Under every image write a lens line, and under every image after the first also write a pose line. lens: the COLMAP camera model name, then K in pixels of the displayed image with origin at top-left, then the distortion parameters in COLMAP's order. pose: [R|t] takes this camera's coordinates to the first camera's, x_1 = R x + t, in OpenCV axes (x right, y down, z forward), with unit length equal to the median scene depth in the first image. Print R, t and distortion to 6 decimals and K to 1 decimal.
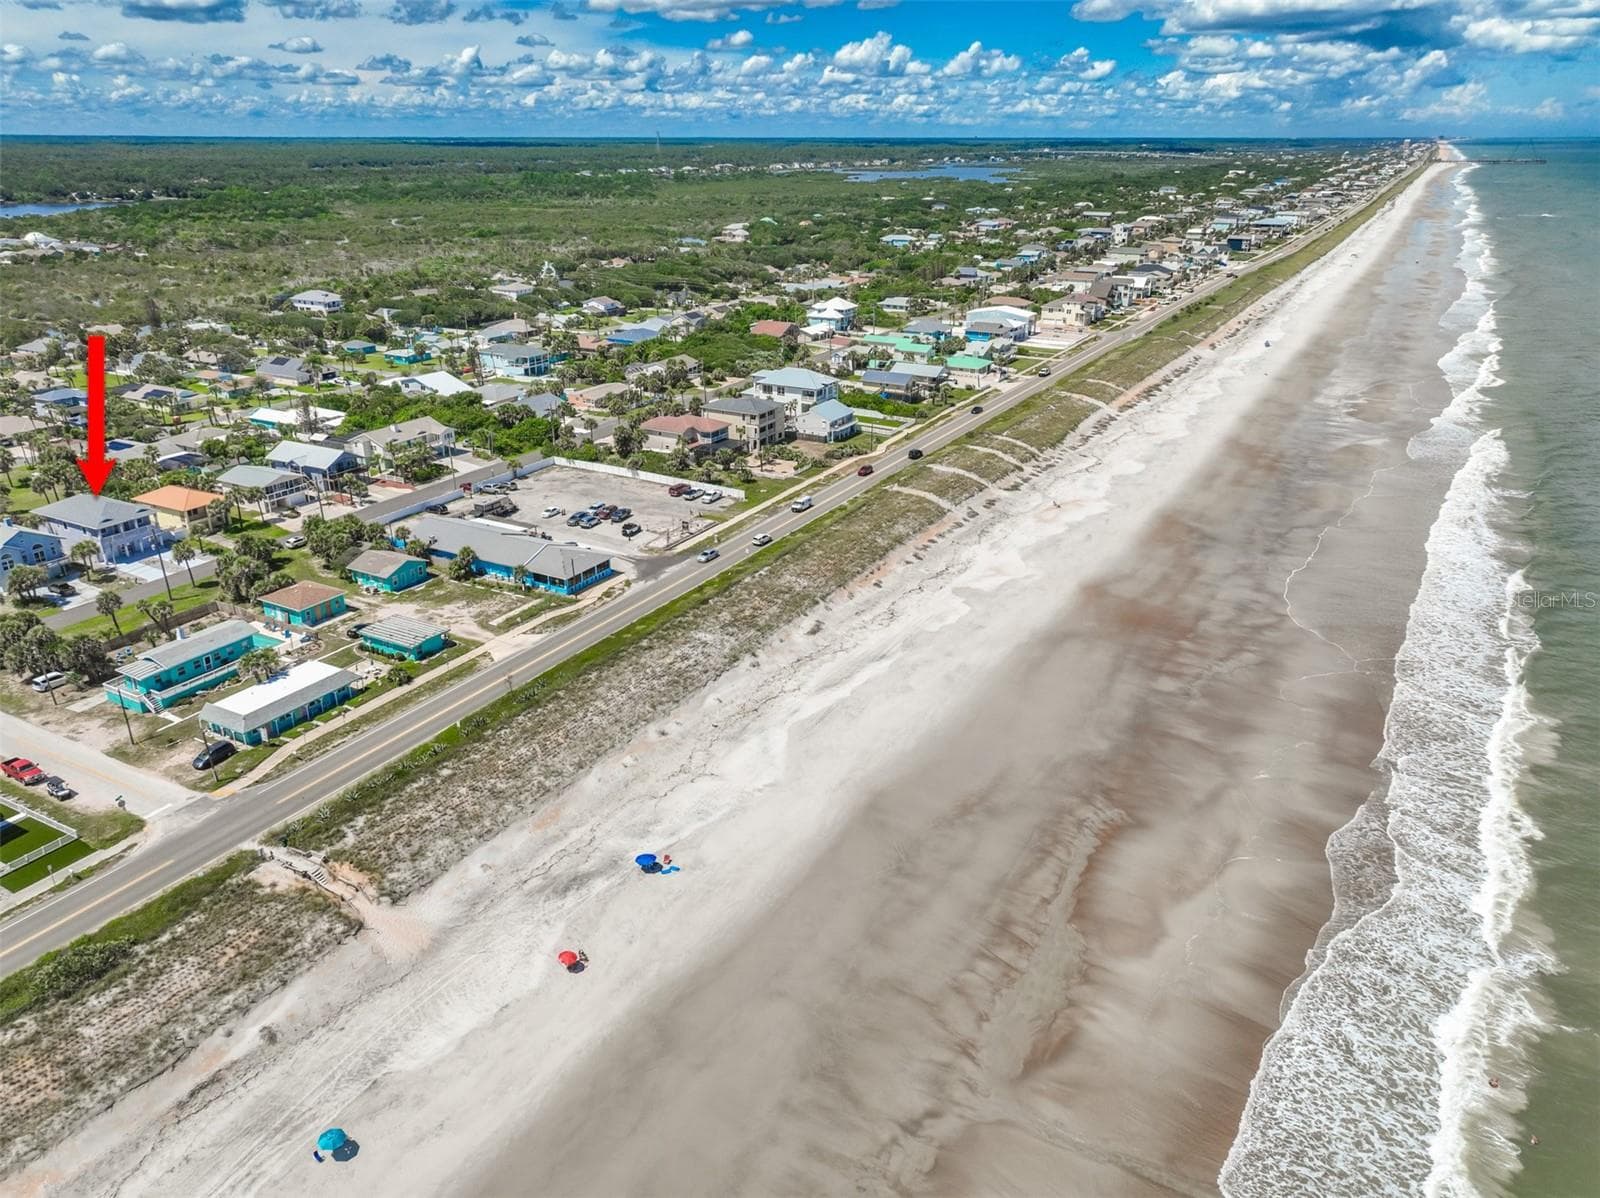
lens RADIAL K [[1140.0, 0, 807.0], [0, 1140.0, 594.7], [0, 0, 1]] dist [-0.001232, 0.018173]
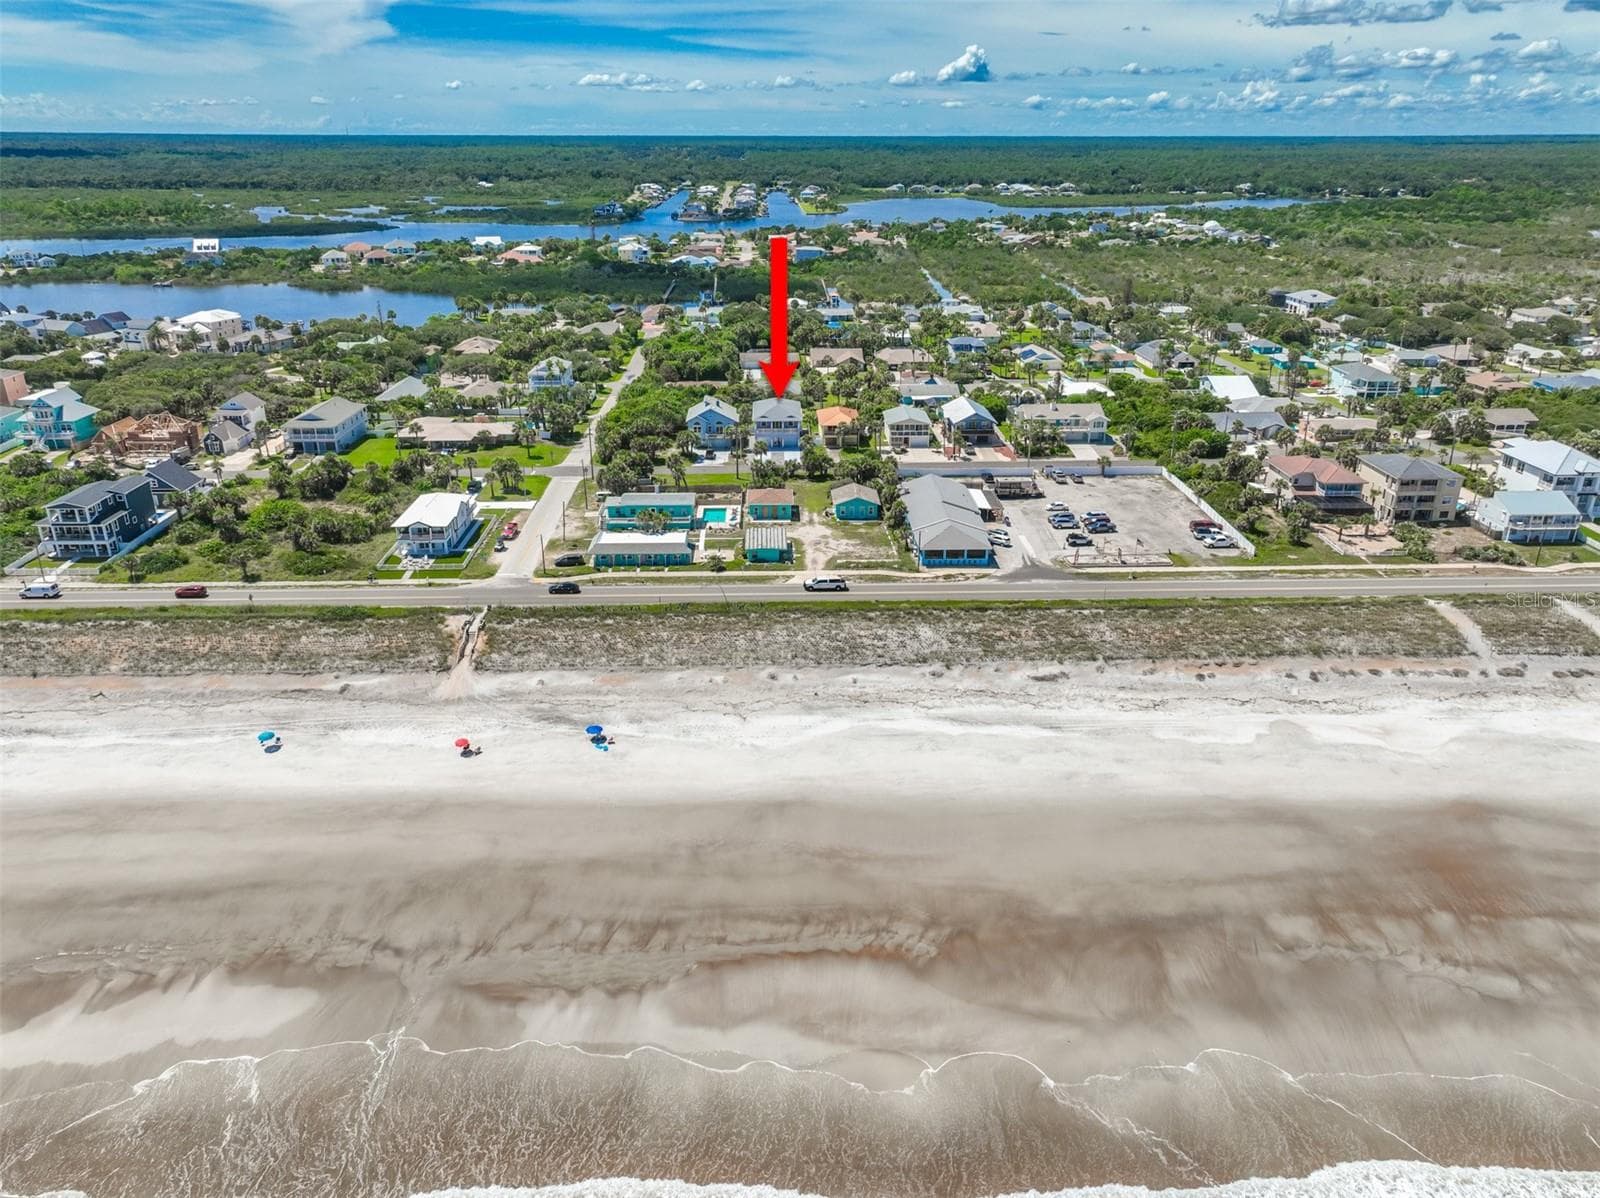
lens RADIAL K [[1145.7, 0, 794.9], [0, 1145.7, 592.3], [0, 0, 1]] dist [0.000253, 0.016905]
pose [[0.509287, 0.319760, -0.798987, 0.410889], [-0.322386, 0.931694, 0.167376, -0.081056], [0.797931, 0.172340, 0.577585, 0.203627]]
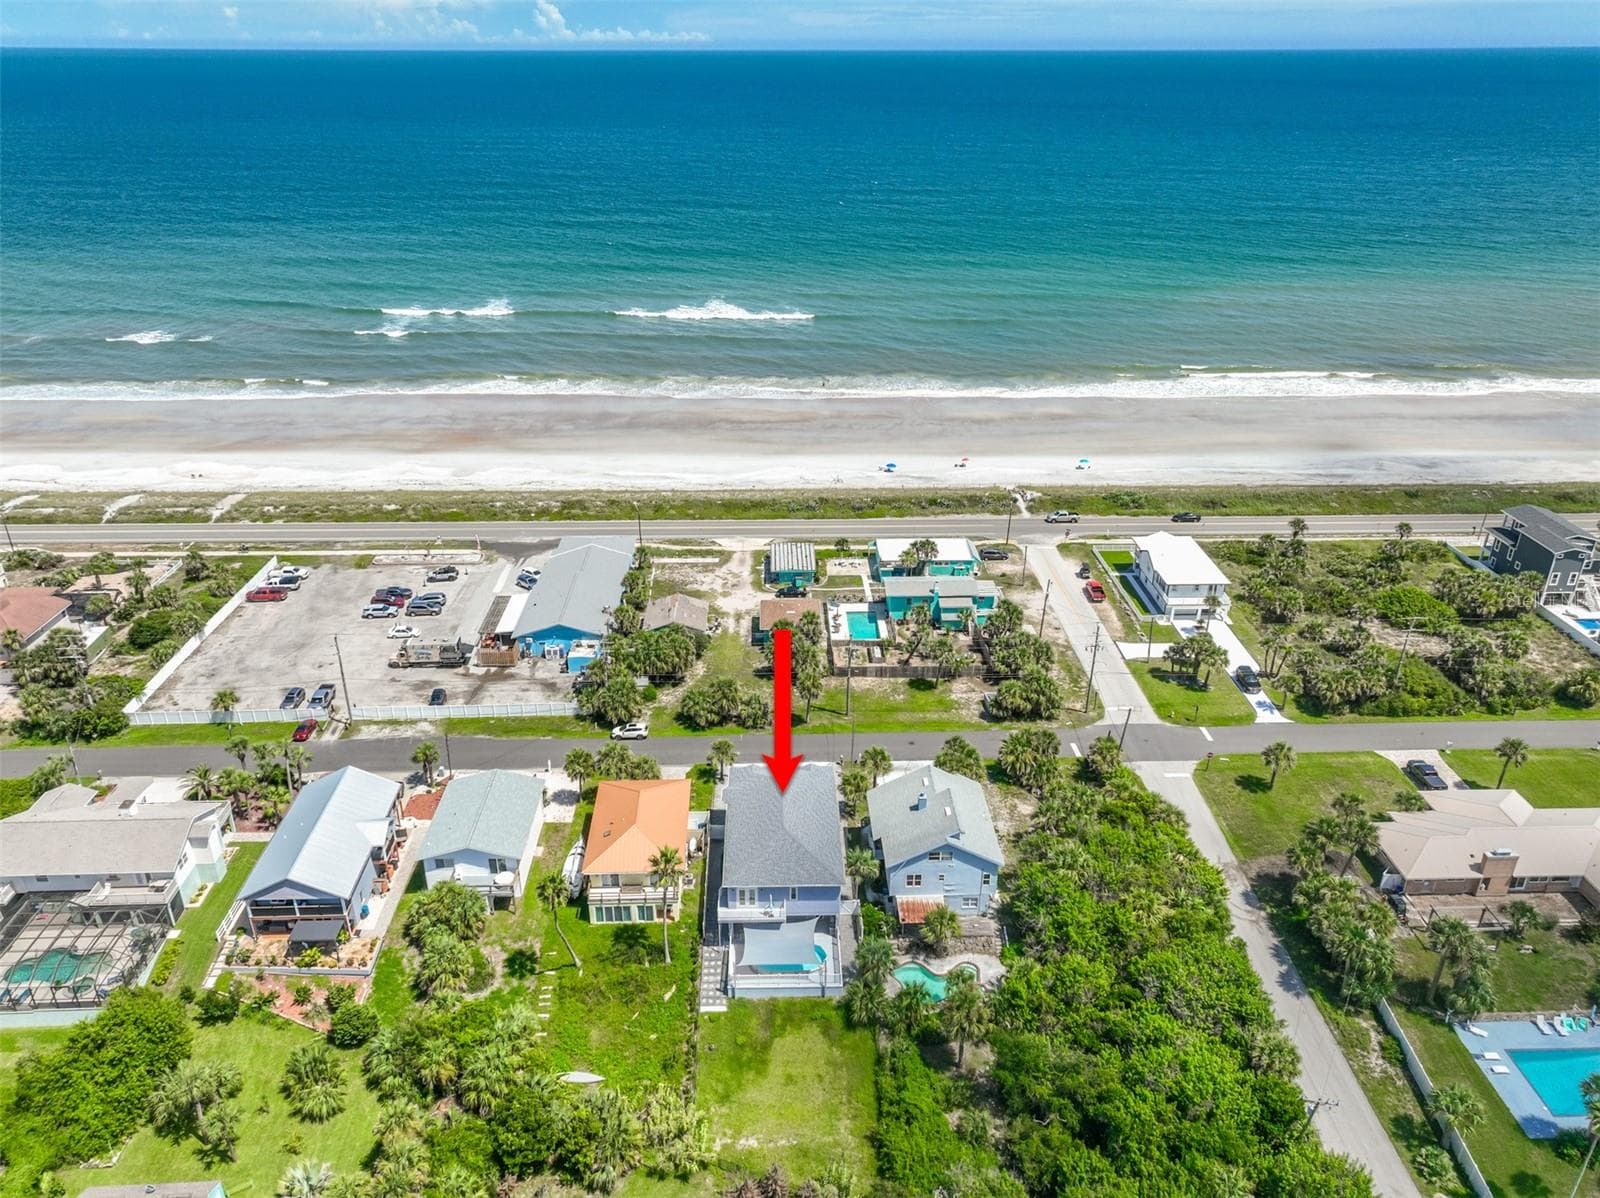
lens RADIAL K [[1145.7, 0, 797.2], [0, 1145.7, 604.0], [0, 0, 1]] dist [0.000253, 0.016905]
pose [[-0.511577, -0.376397, 0.772408, -0.778248], [0.321766, 0.749614, 0.578399, -0.366123], [-0.796716, 0.544430, -0.262374, 0.821903]]
